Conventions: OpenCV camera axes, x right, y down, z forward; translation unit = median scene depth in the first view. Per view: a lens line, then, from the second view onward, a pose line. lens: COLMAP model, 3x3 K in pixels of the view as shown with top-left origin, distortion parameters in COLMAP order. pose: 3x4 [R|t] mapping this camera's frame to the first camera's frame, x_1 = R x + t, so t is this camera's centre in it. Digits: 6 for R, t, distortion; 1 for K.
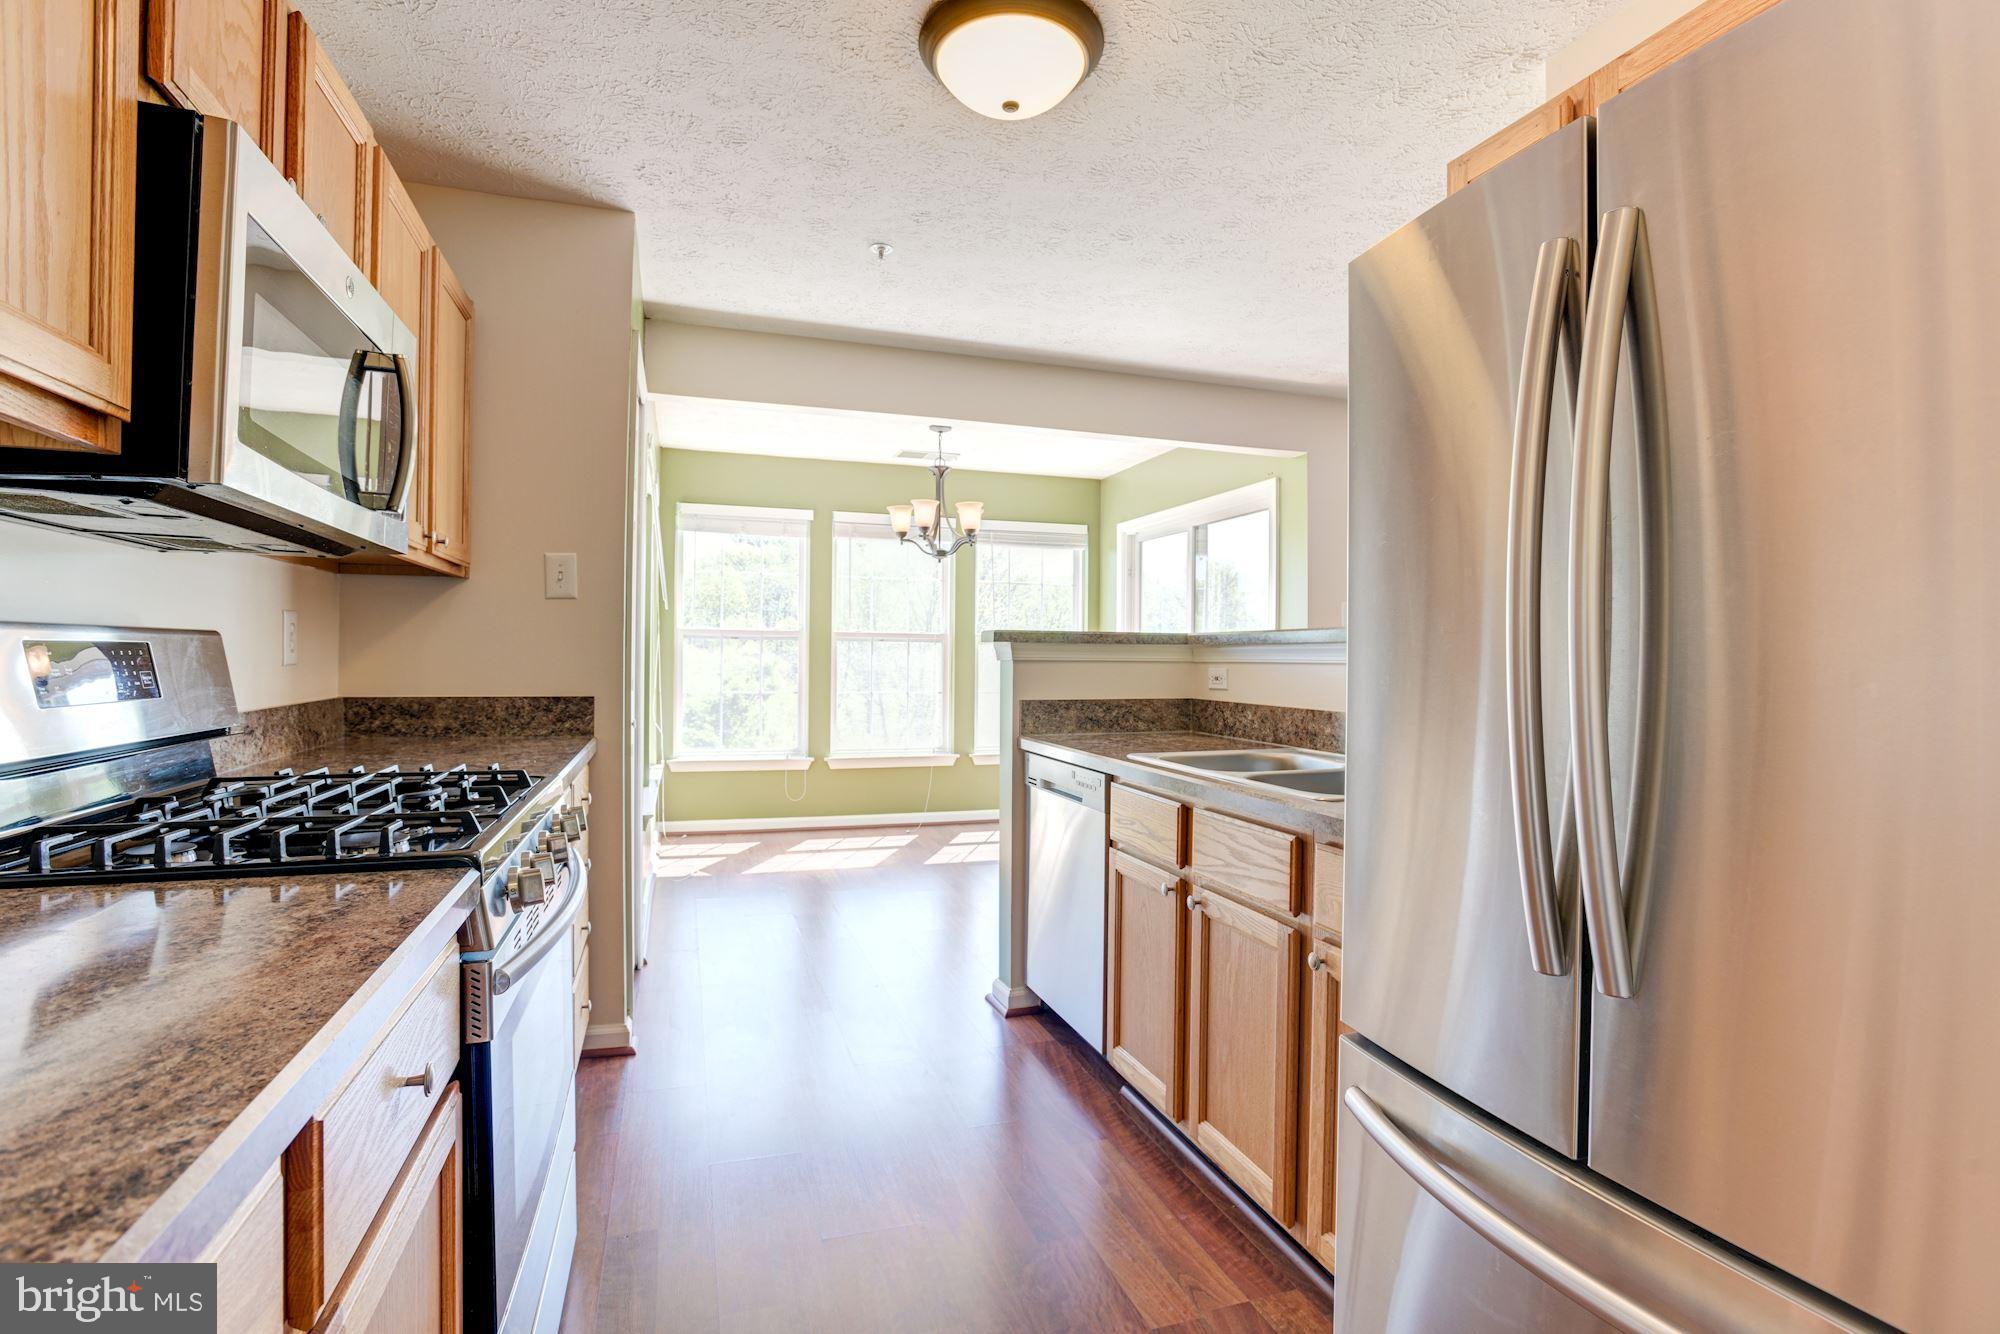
lens RADIAL K [[961.2, 0, 1000.1], [0, 961.2, 656.3], [0, 0, 1]] dist [-0.060656, 0.029987]
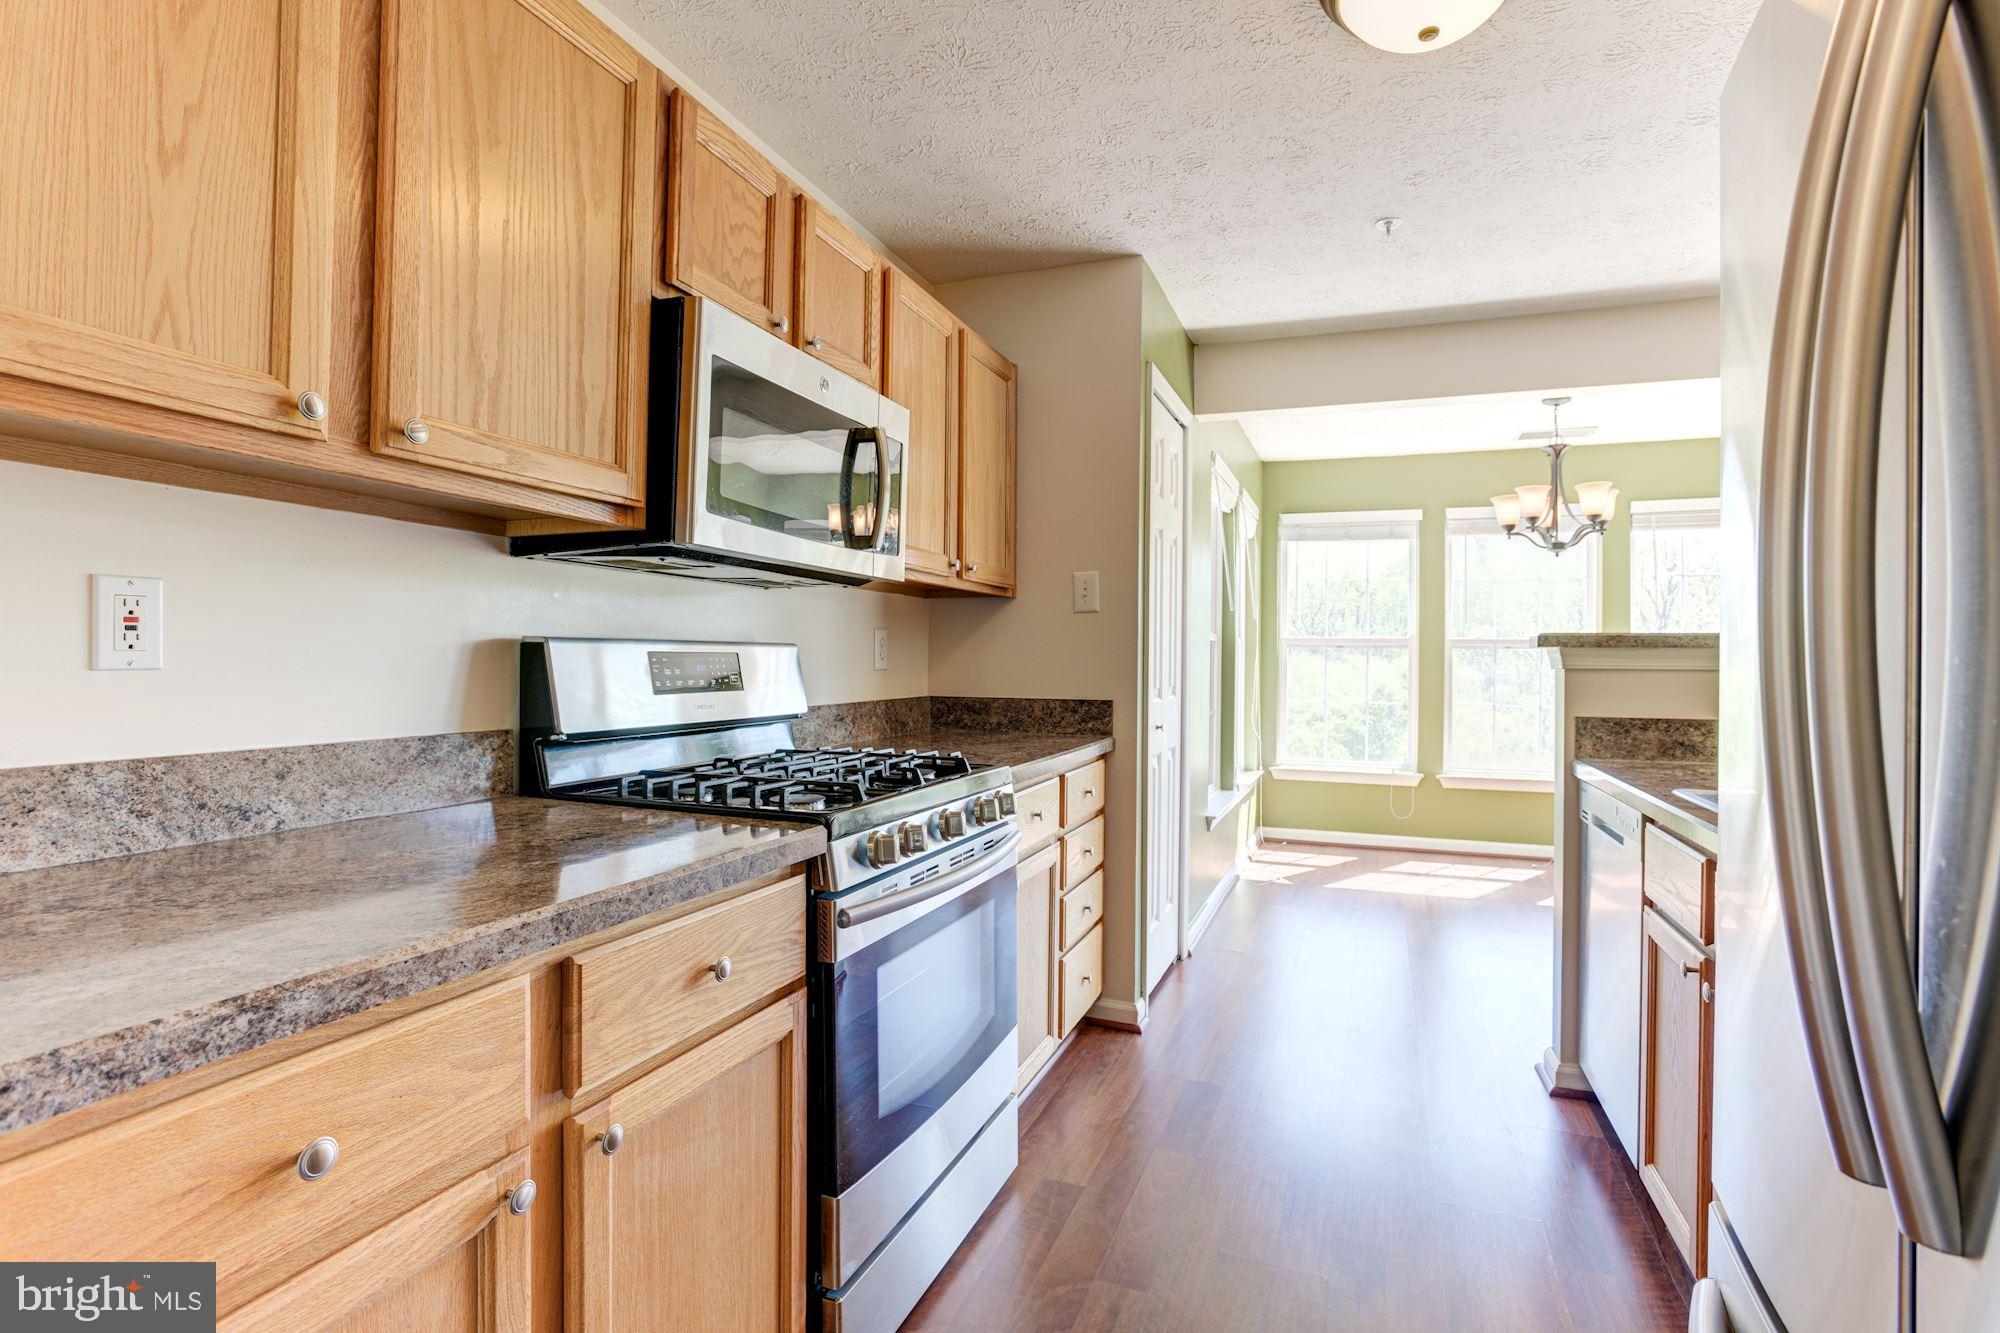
lens RADIAL K [[961.2, 0, 1000.1], [0, 961.2, 655.8], [0, 0, 1]] dist [-0.060656, 0.029987]
pose [[0.767991, -0.005352, -0.640439, 0.163696], [-0.002014, 0.999940, -0.010771, 0.002589], [0.640458, 0.009561, 0.767934, 0.053470]]
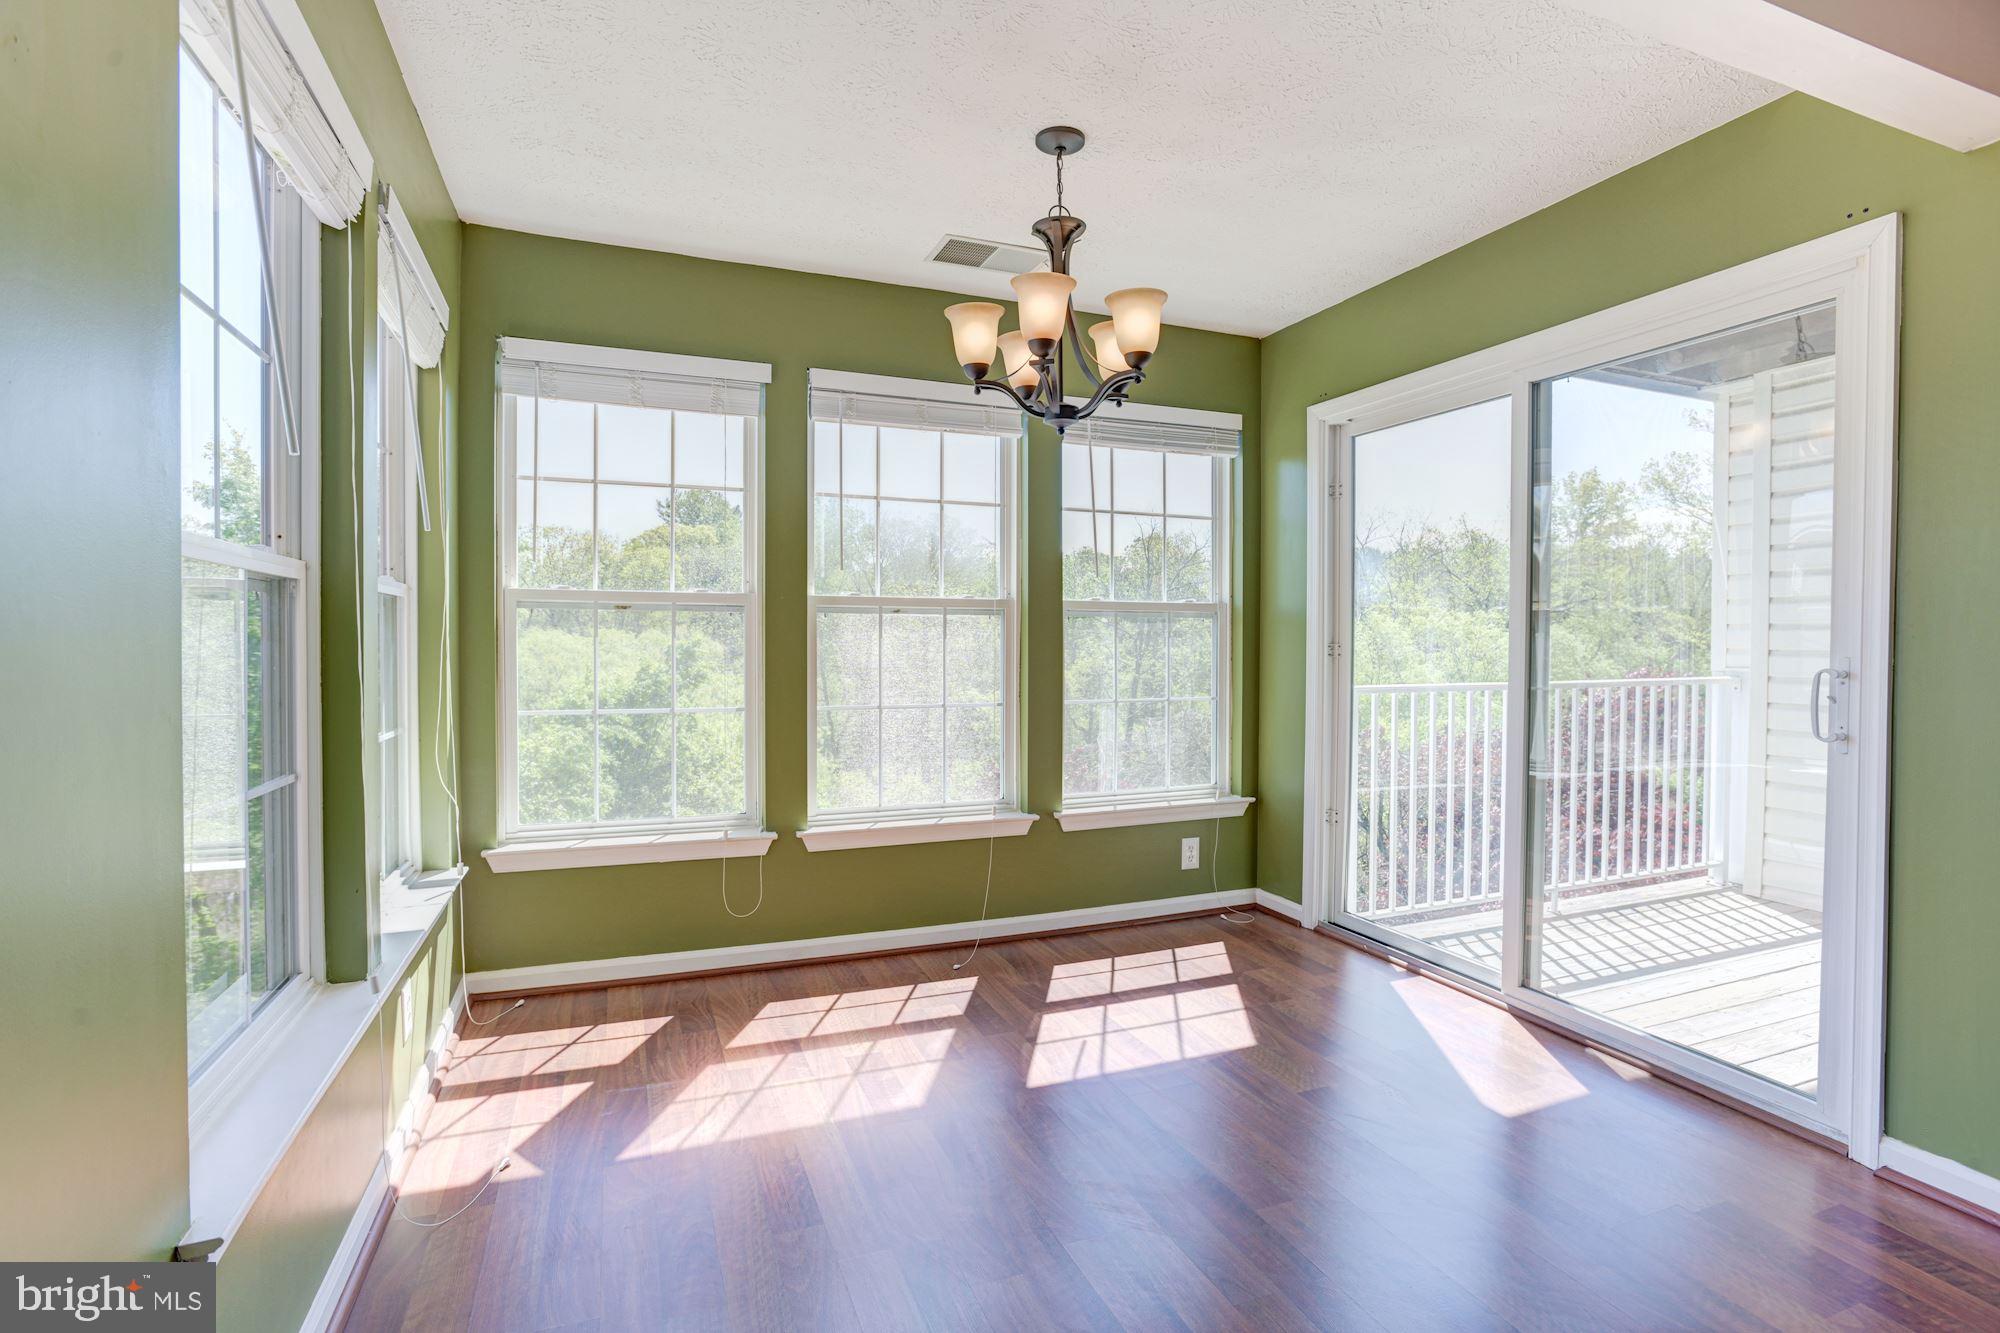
lens RADIAL K [[961.2, 0, 1000.1], [0, 961.2, 655.8], [0, 0, 1]] dist [-0.060656, 0.029987]
pose [[0.998118, -0.007636, 0.060849, -0.206479], [0.006522, 0.999808, 0.018476, -0.002003], [-0.060979, -0.018044, 0.997976, 0.940185]]
